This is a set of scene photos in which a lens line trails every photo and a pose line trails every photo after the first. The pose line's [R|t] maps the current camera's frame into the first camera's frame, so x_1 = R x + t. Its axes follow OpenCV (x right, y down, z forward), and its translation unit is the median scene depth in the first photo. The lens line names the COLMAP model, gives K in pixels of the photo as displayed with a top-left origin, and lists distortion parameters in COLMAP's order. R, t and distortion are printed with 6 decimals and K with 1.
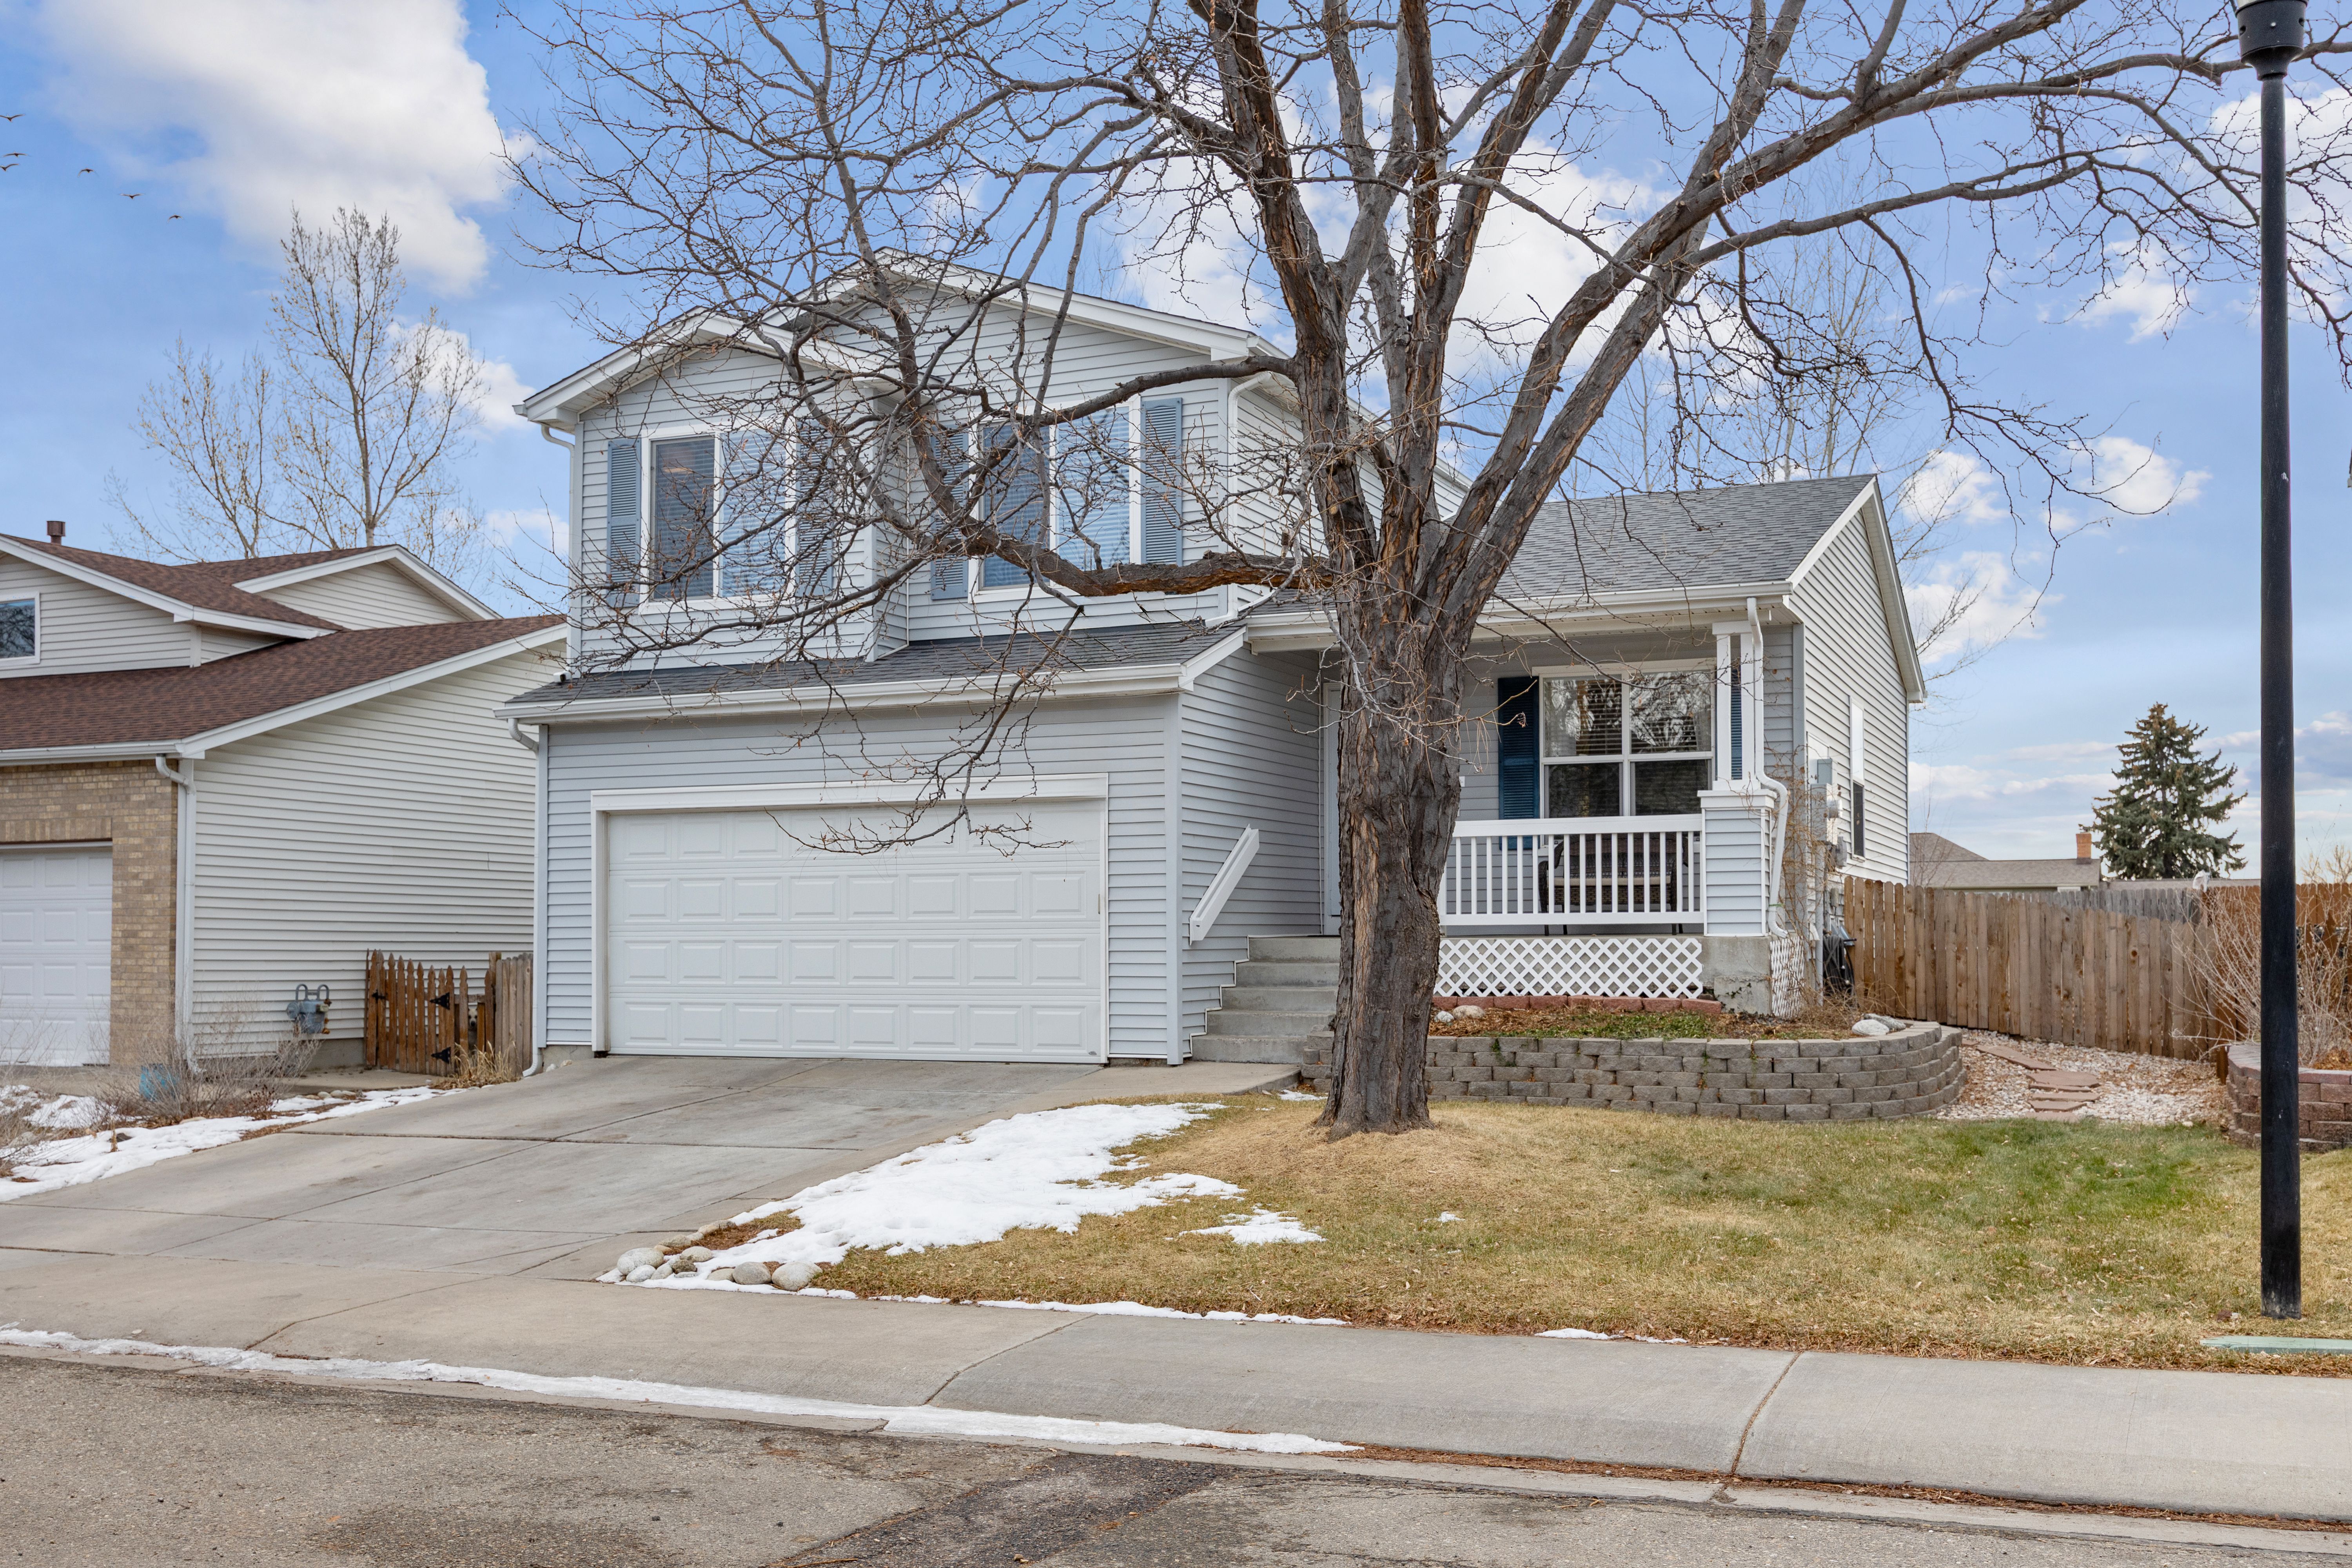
lens RADIAL K [[2314.9, 0, 1176.2], [0, 2314.9, 769.4], [0, 0, 1]] dist [-0.015142, 0.000000]
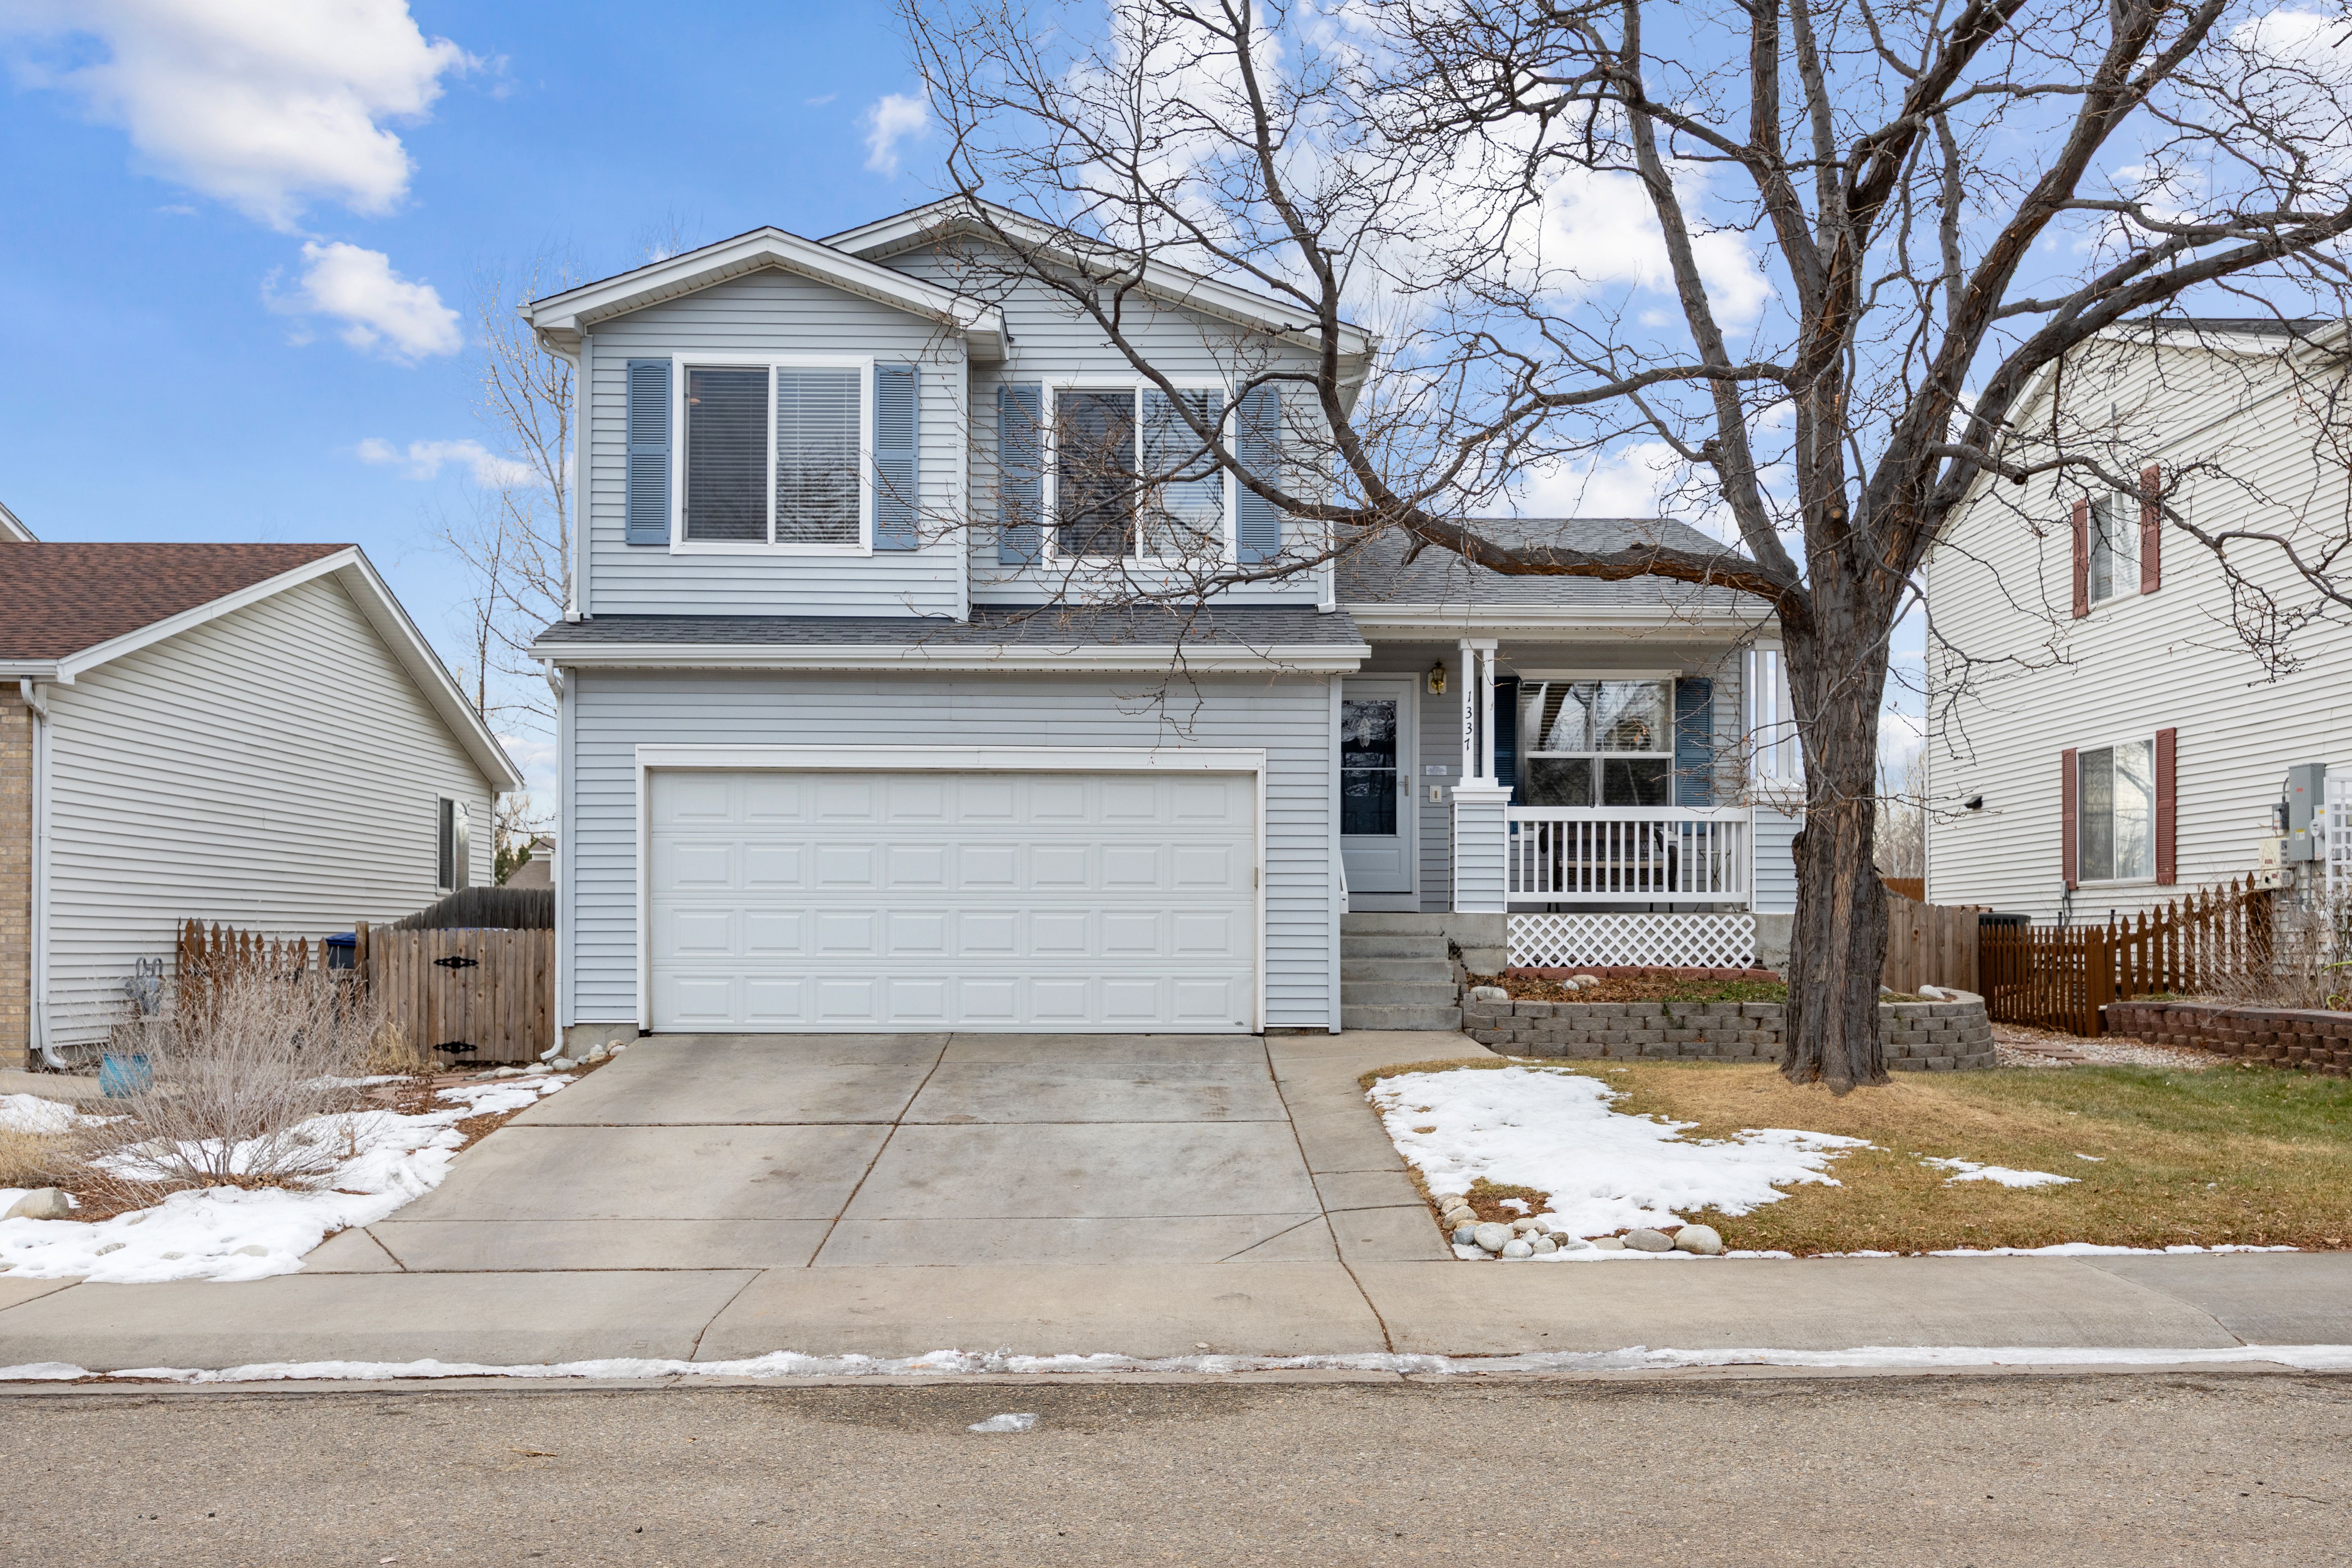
lens RADIAL K [[2146.6, 0, 1176.8], [0, 2146.6, 801.7], [0, 0, 1]] dist [-0.010493, 0.000000]
pose [[0.901843, 0.031724, 0.430898, -0.445289], [-0.038498, 0.999234, 0.007007, 0.018788], [-0.430345, -0.022908, 0.902374, 0.155033]]
